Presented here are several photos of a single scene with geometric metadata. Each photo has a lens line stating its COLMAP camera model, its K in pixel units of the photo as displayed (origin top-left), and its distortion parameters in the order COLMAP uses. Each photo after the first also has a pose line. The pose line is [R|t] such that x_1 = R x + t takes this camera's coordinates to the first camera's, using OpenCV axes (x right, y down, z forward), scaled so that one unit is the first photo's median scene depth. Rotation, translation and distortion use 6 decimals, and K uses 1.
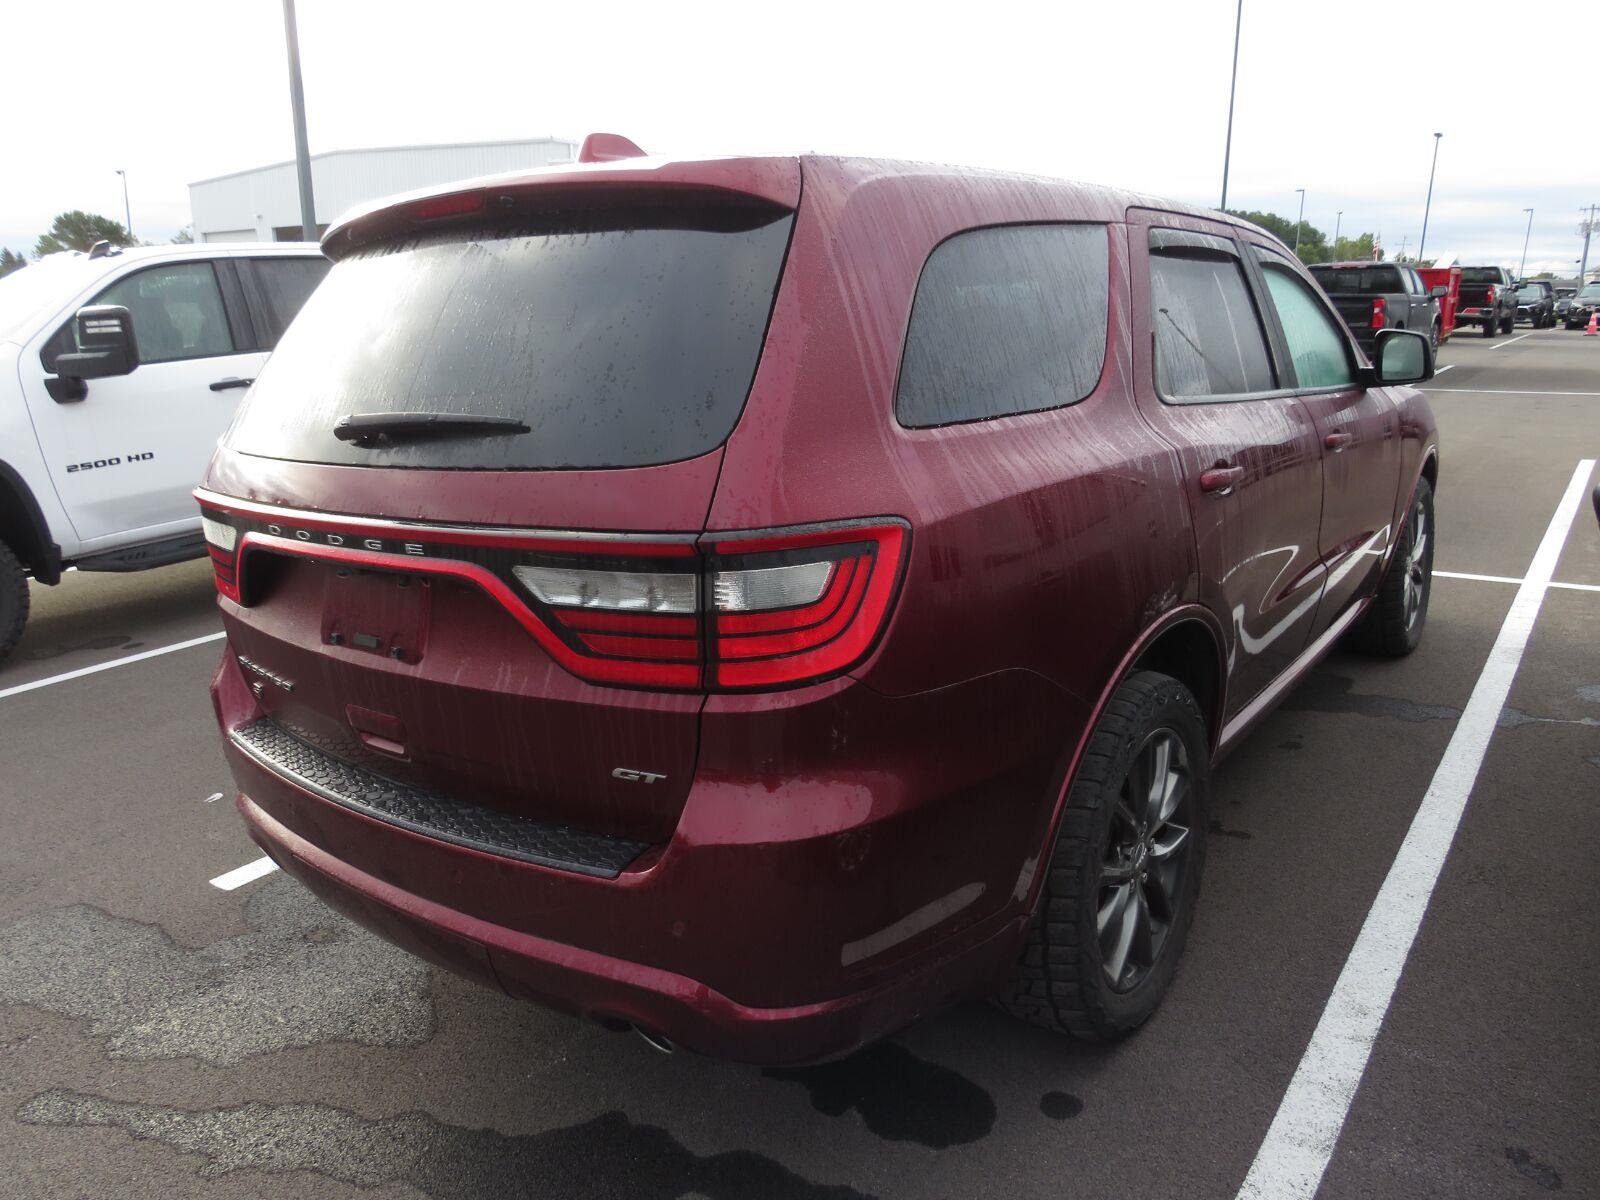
lens RADIAL K [[1136.2, 0, 798.1], [0, 1136.2, 648.8], [0, 0, 1]] dist [-0.044507, 0.022530]
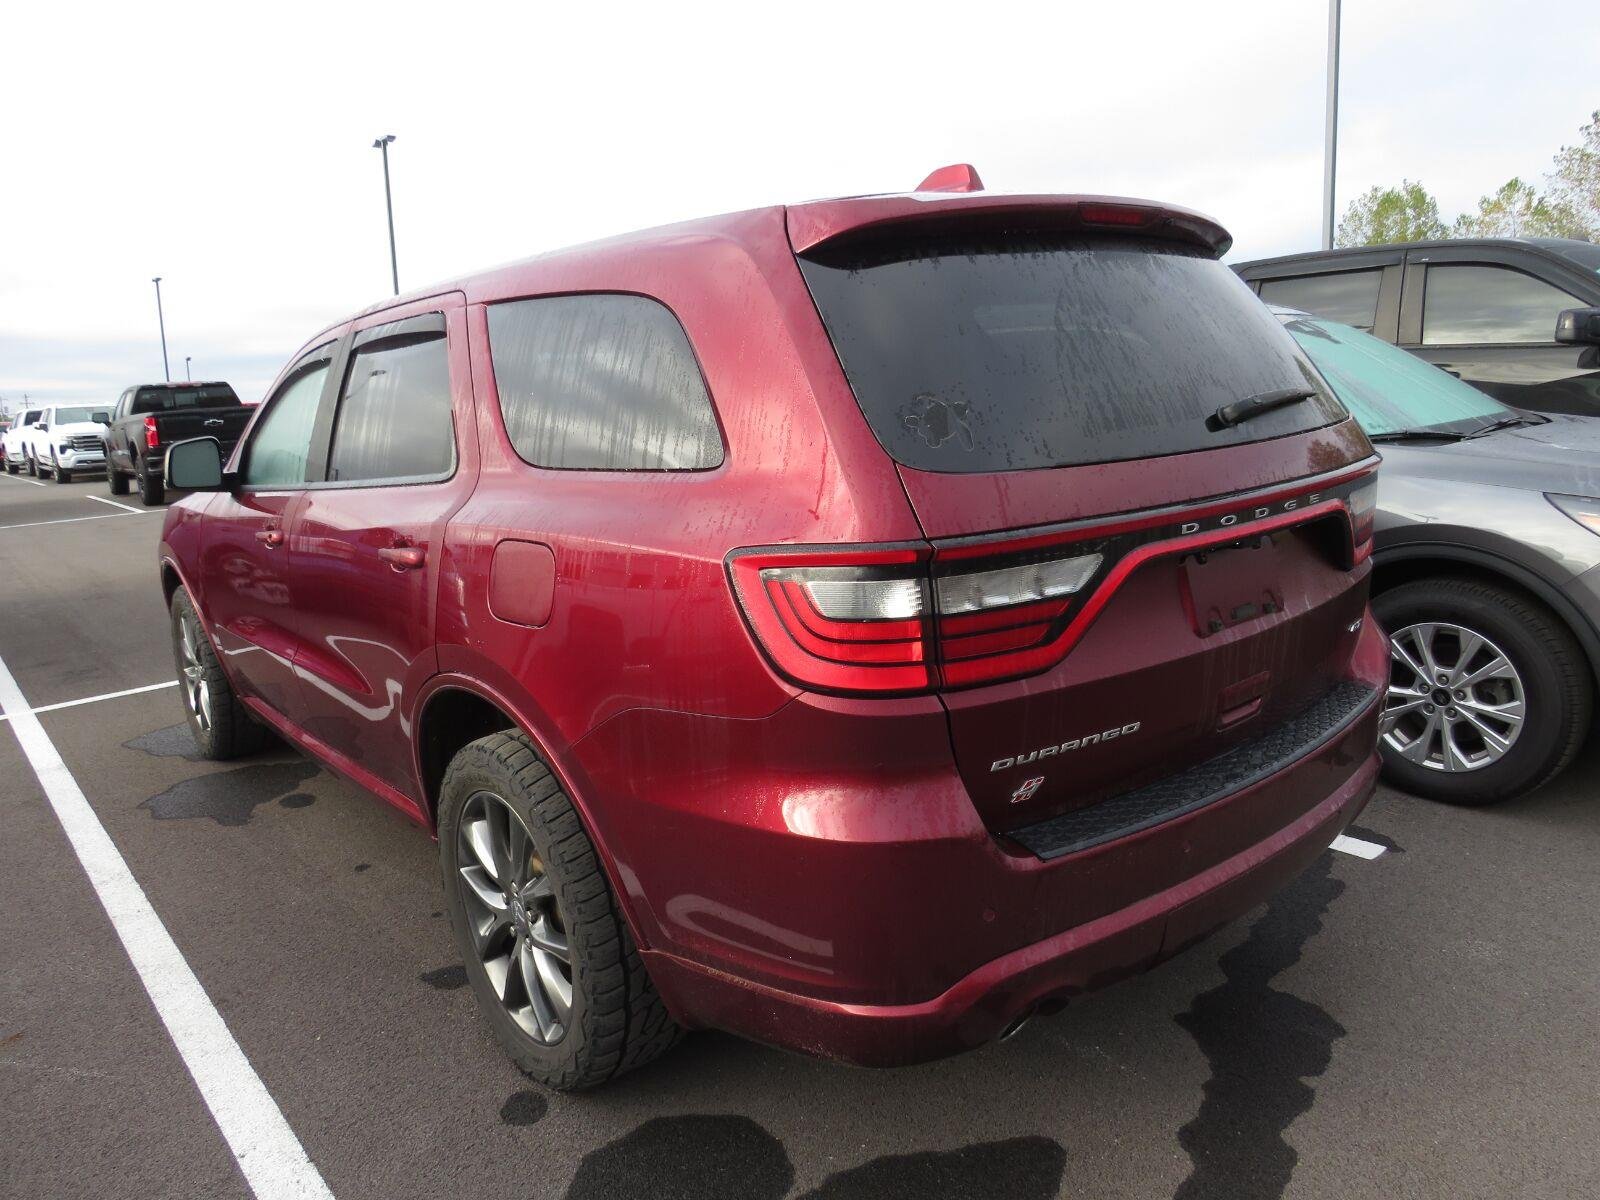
lens RADIAL K [[1136.2, 0, 798.1], [0, 1136.2, 648.8], [0, 0, 1]] dist [-0.044507, 0.022530]
pose [[0.217112, -0.193825, 0.956710, -1.254463], [0.318644, 0.940473, 0.118223, -0.194771], [-0.922674, 0.279183, 0.265949, 0.944247]]
